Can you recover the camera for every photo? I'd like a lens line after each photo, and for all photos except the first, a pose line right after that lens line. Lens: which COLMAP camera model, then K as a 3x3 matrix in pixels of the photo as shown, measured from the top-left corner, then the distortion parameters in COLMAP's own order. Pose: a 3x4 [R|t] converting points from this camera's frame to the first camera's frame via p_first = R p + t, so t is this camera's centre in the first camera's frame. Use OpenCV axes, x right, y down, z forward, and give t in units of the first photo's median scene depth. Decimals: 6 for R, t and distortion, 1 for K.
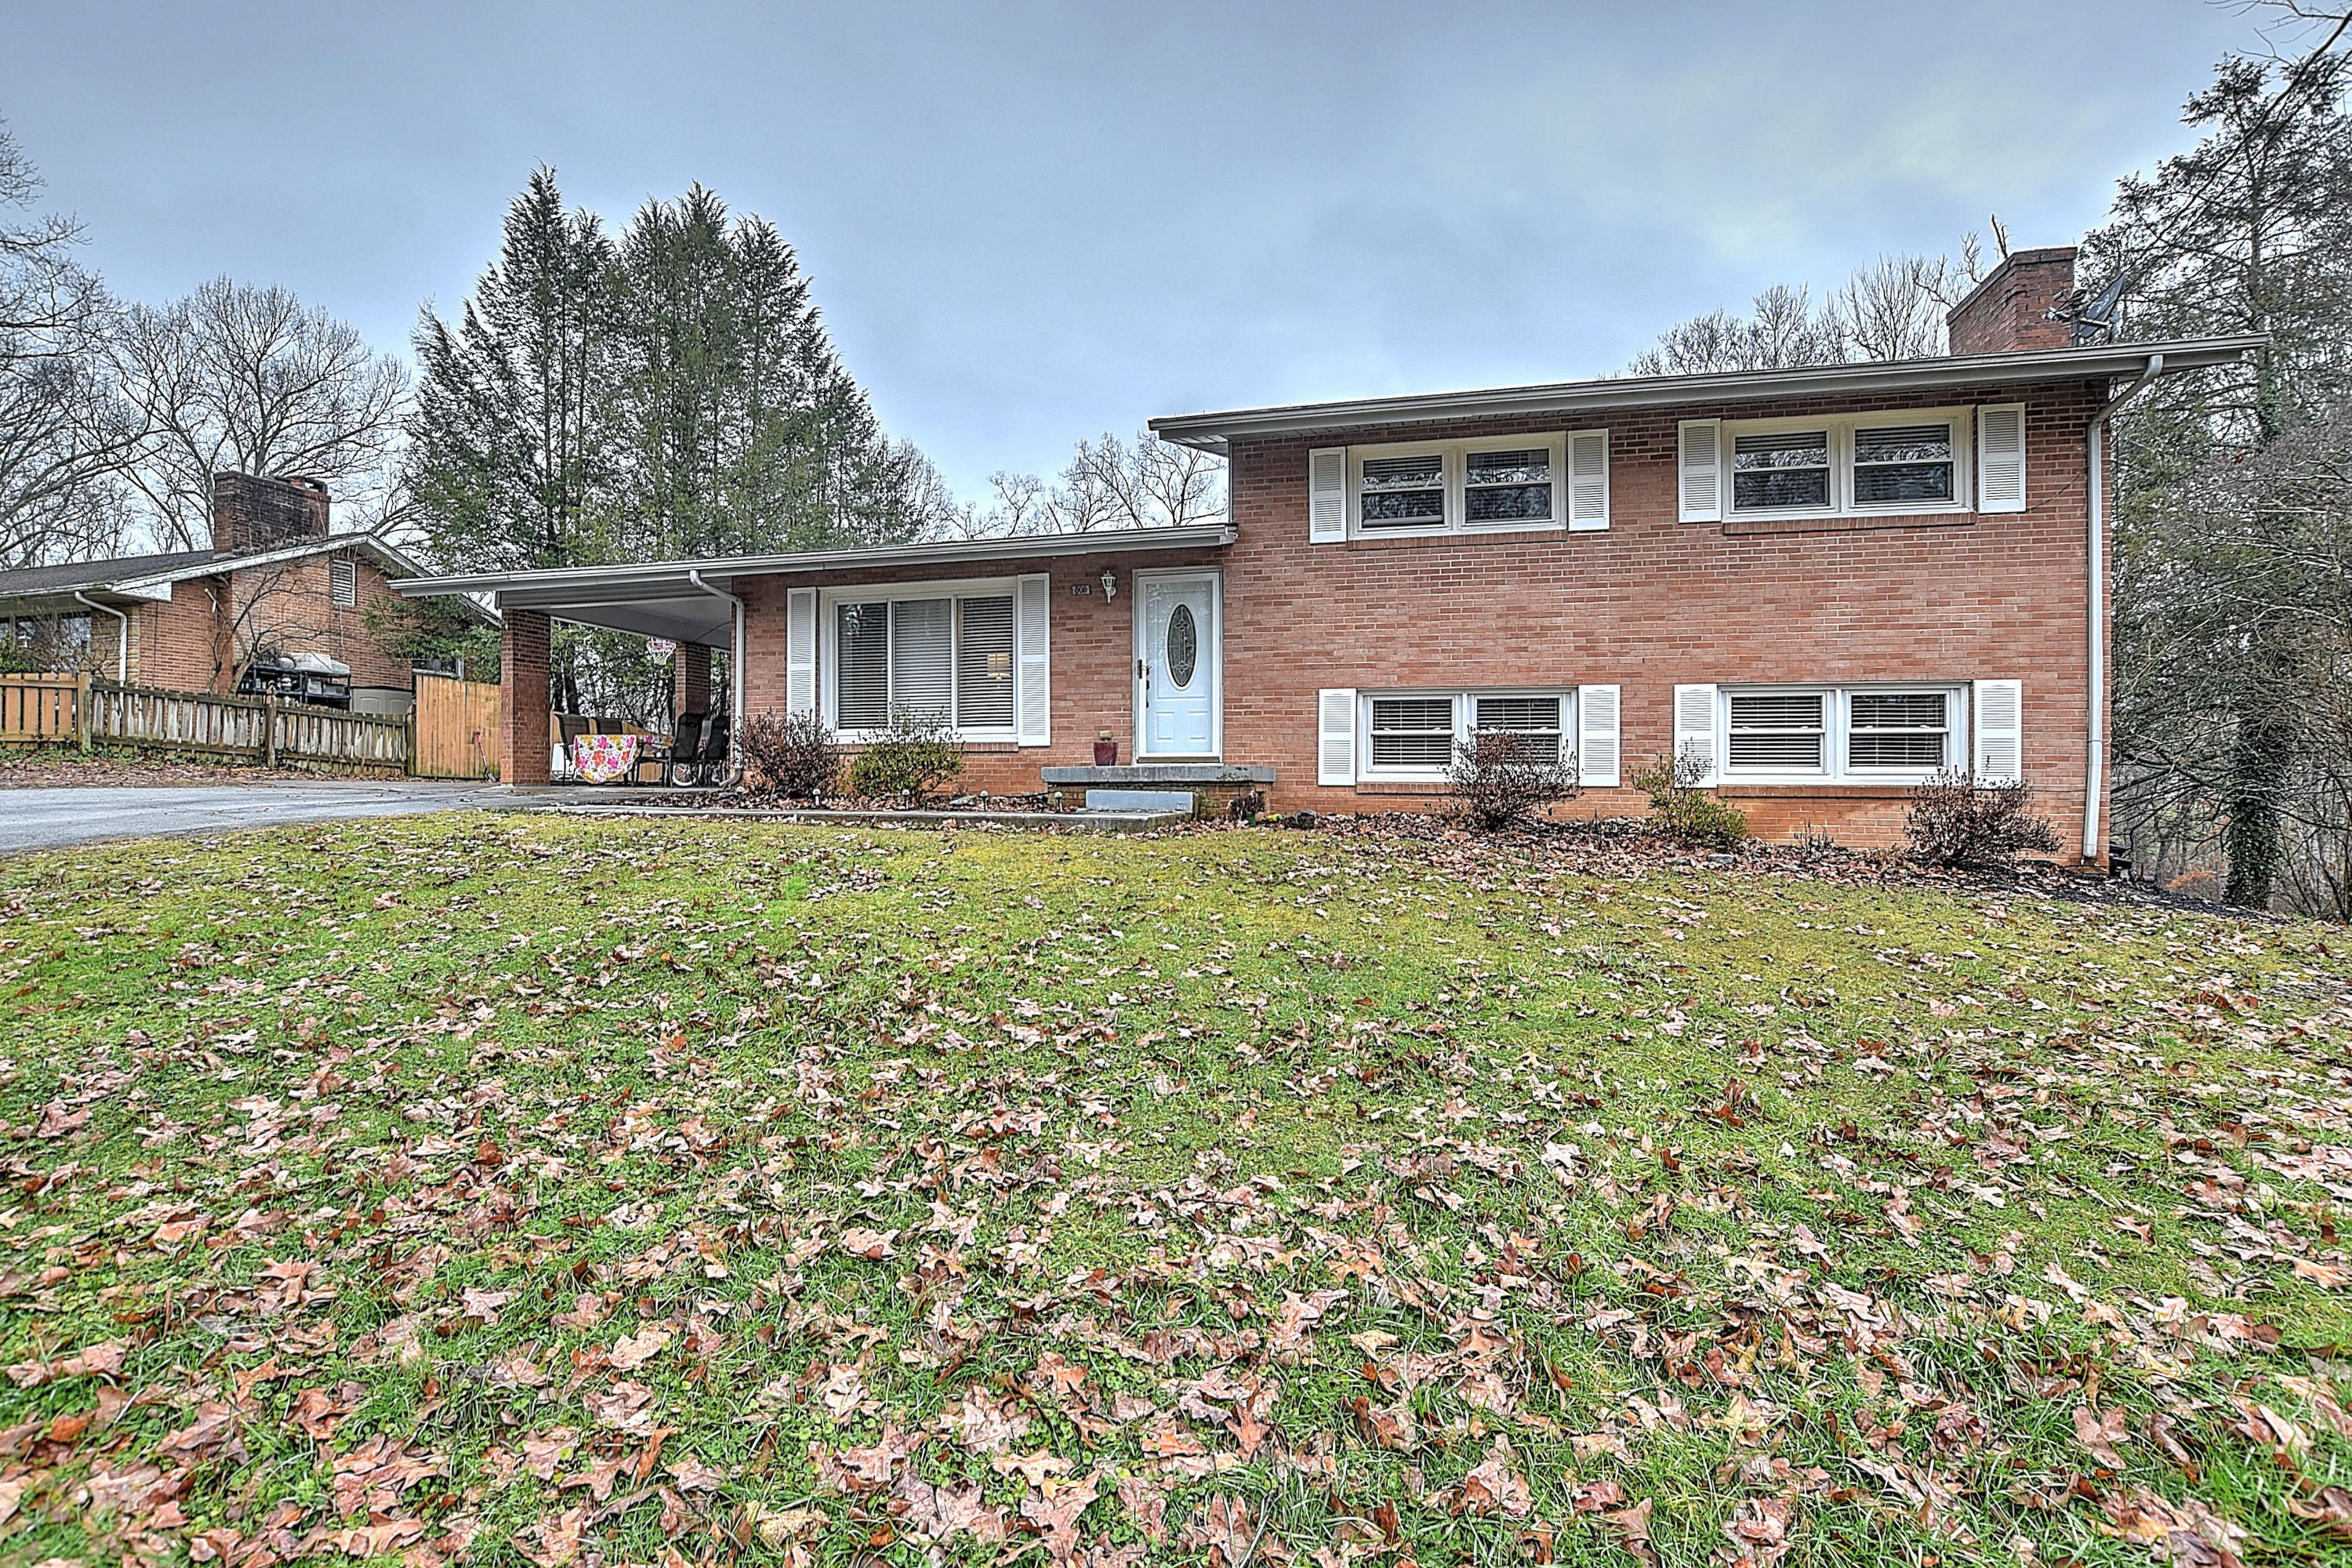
lens RADIAL K [[992.6, 0, 1132.1], [0, 992.6, 795.0], [0, 0, 1]] dist [-0.019786, 0.005684]
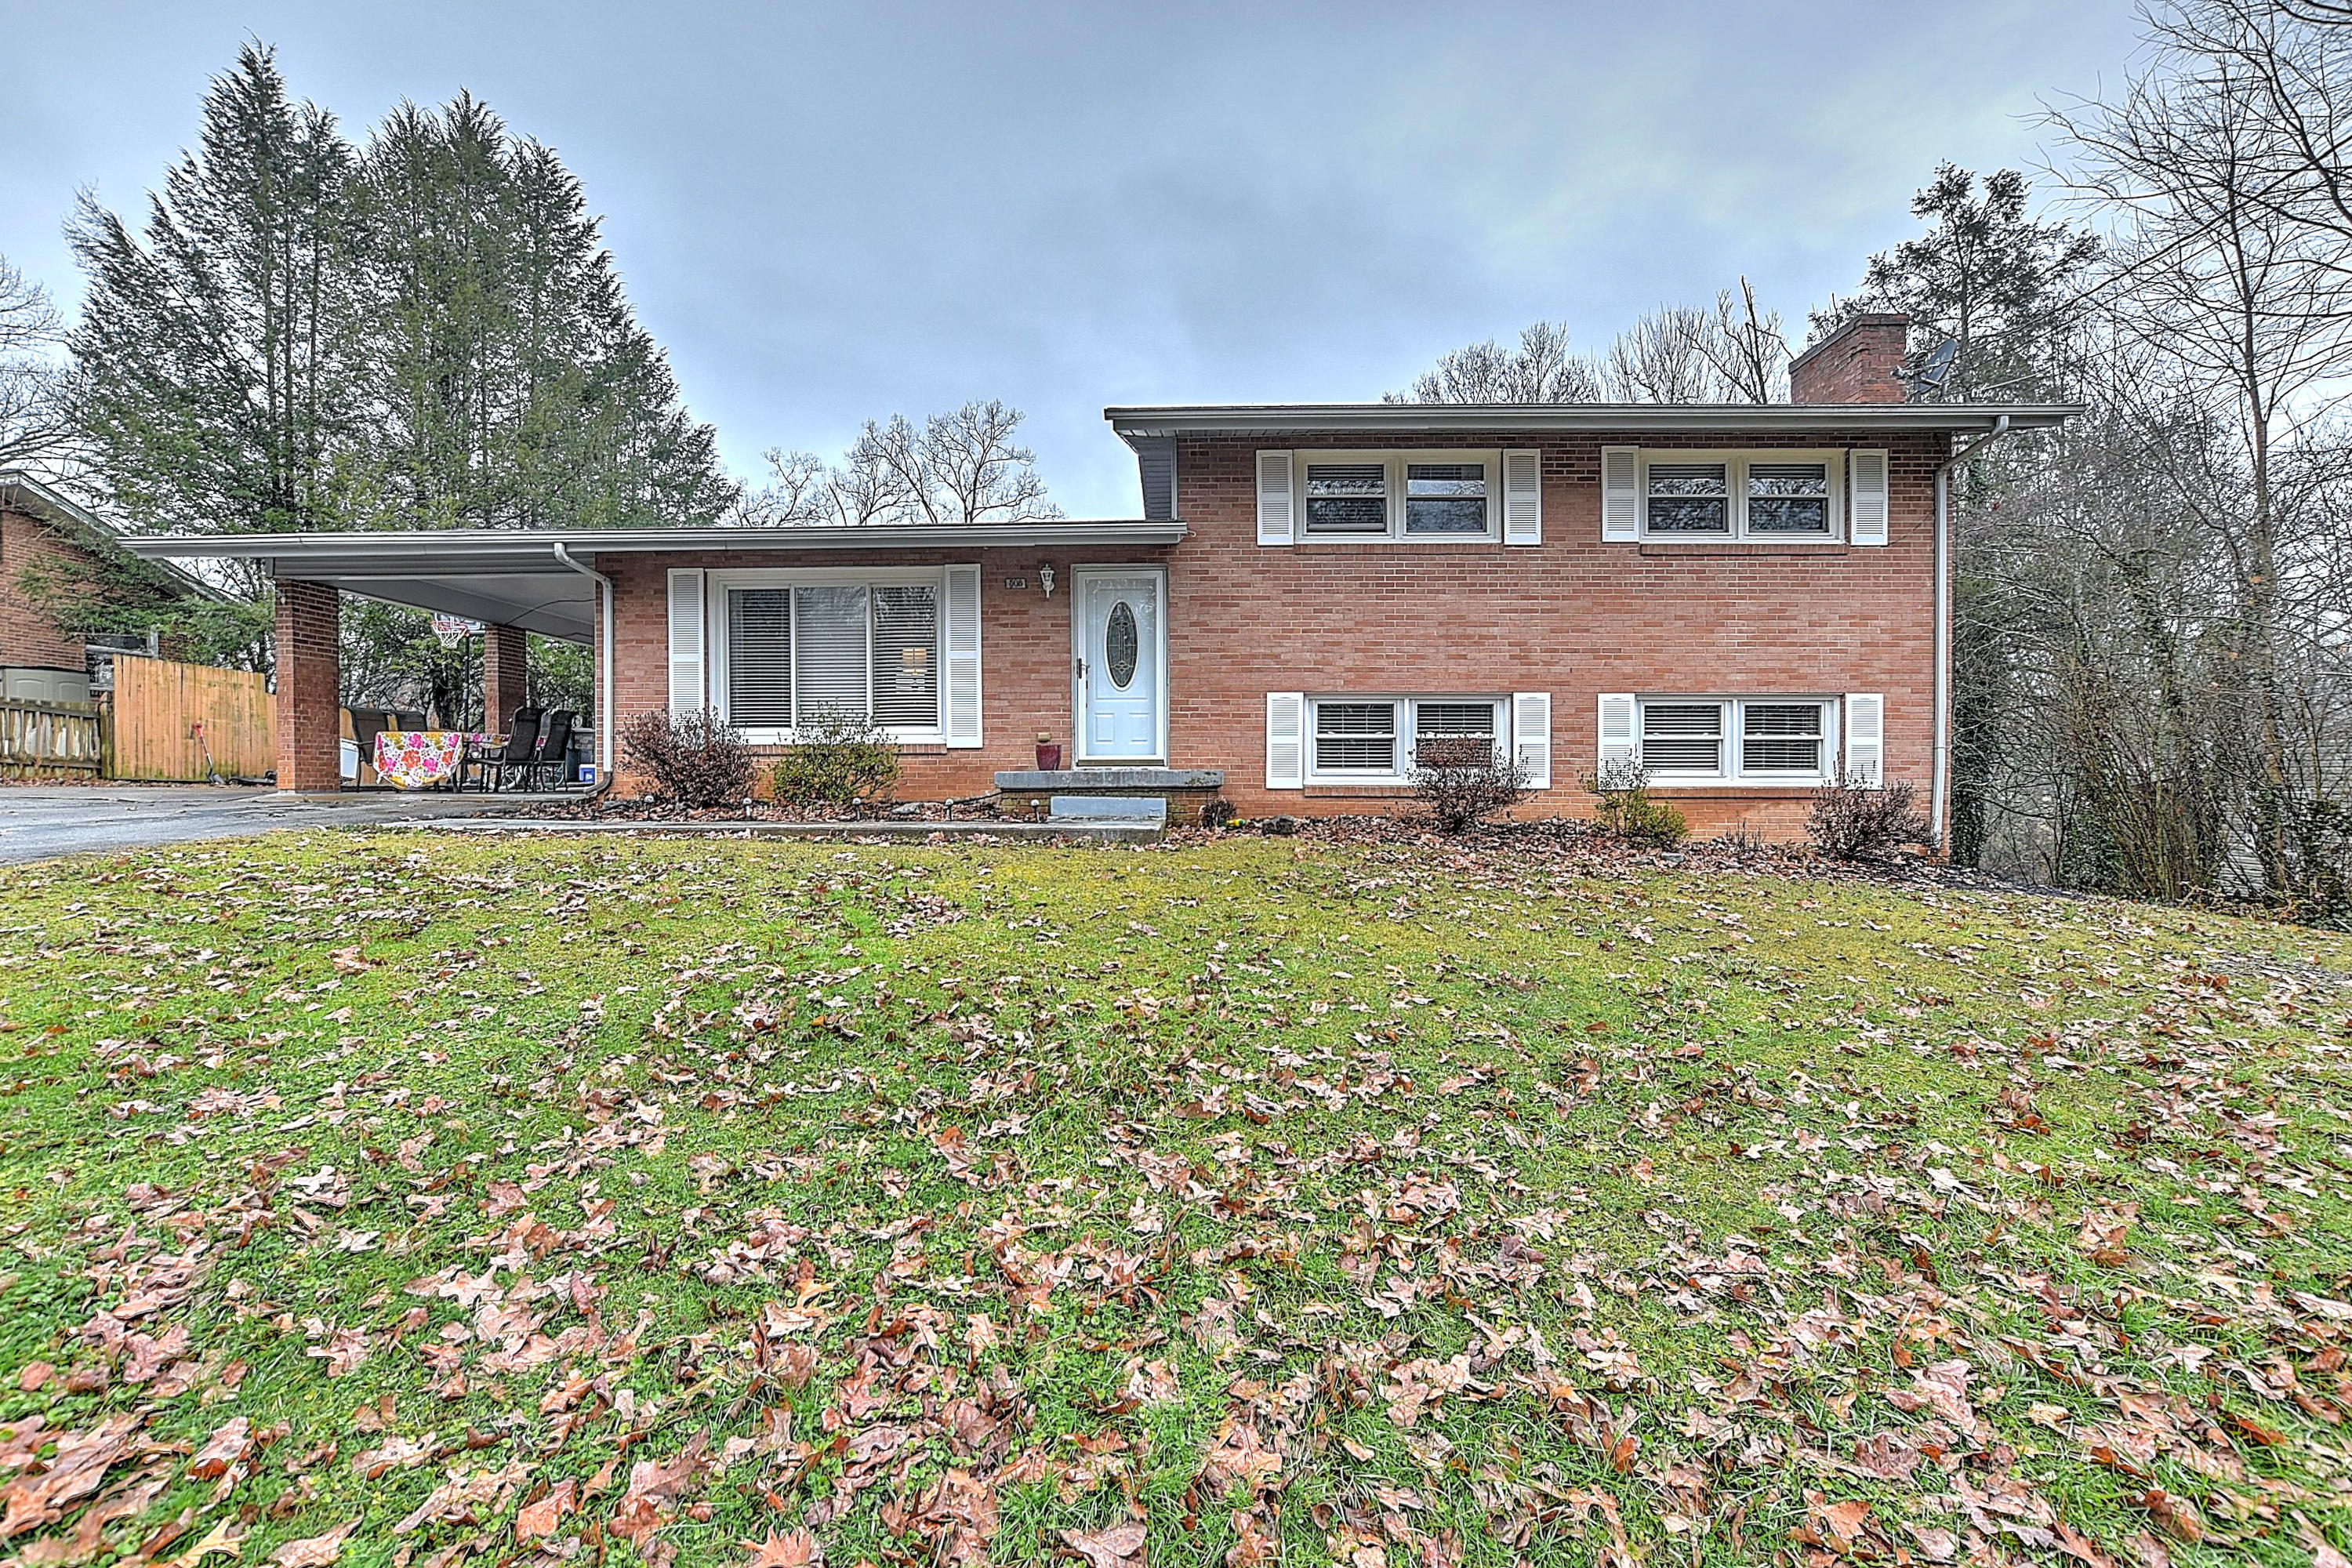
lens RADIAL K [[992.6, 0, 1126.6], [0, 992.6, 806.6], [0, 0, 1]] dist [-0.019786, 0.005684]
pose [[0.976323, -0.011276, 0.216023, -0.168780], [0.007233, 0.999784, 0.019497, -0.012498], [-0.216196, -0.017473, 0.976194, 0.058263]]
